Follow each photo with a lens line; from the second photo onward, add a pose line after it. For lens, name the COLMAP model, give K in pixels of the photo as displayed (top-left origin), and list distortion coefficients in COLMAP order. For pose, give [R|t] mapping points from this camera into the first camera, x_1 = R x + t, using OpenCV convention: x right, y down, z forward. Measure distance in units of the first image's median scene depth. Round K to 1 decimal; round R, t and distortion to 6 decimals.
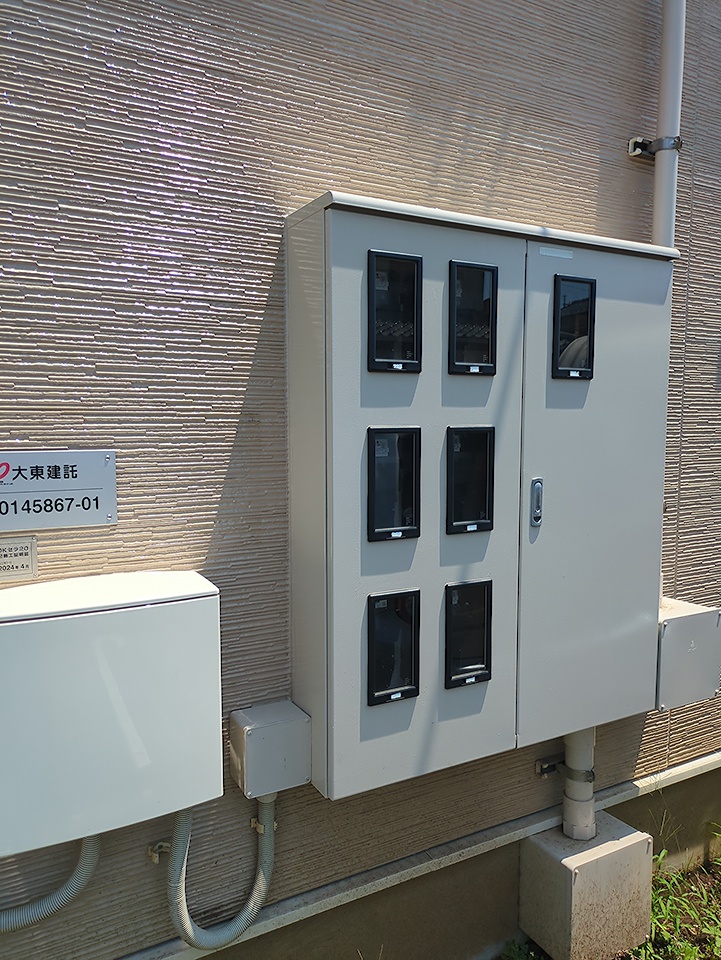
lens RADIAL K [[709.4, 0, 358.3], [0, 709.4, 481.1], [0, 0, 1]] dist [0.029478, -0.006970]
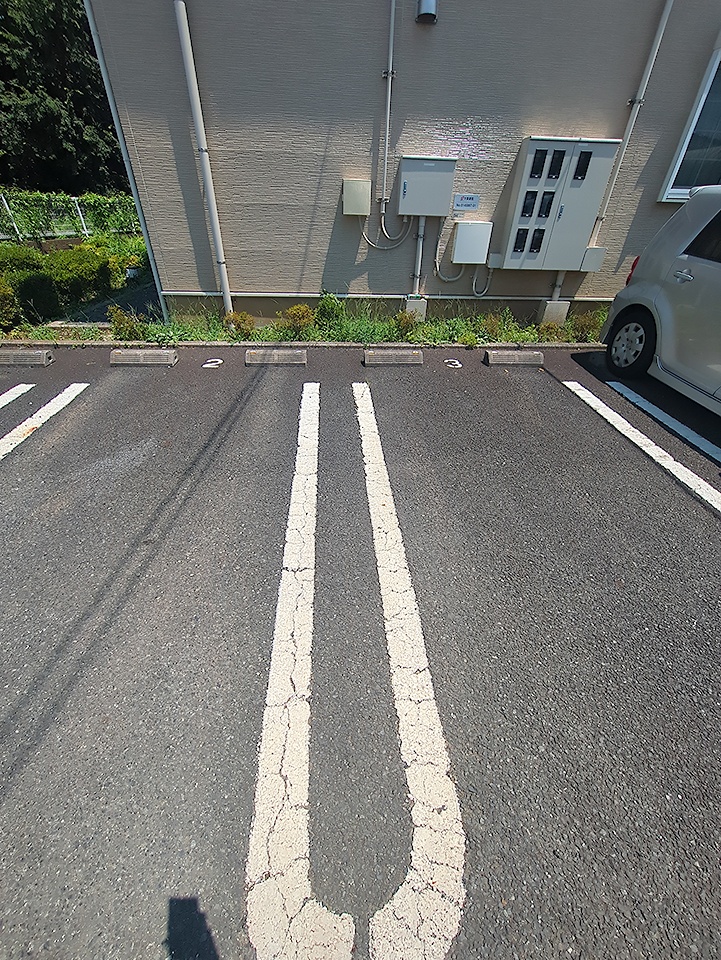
lens RADIAL K [[377.2, 0, 363.8], [0, 377.2, 476.2], [0, 0, 1]] dist [-0.003003, 0.001202]
pose [[0.905931, 0.271585, -0.324854, 0.384963], [-0.061954, 0.843969, 0.532803, 0.289636], [0.418868, -0.462557, 0.781403, -2.600491]]
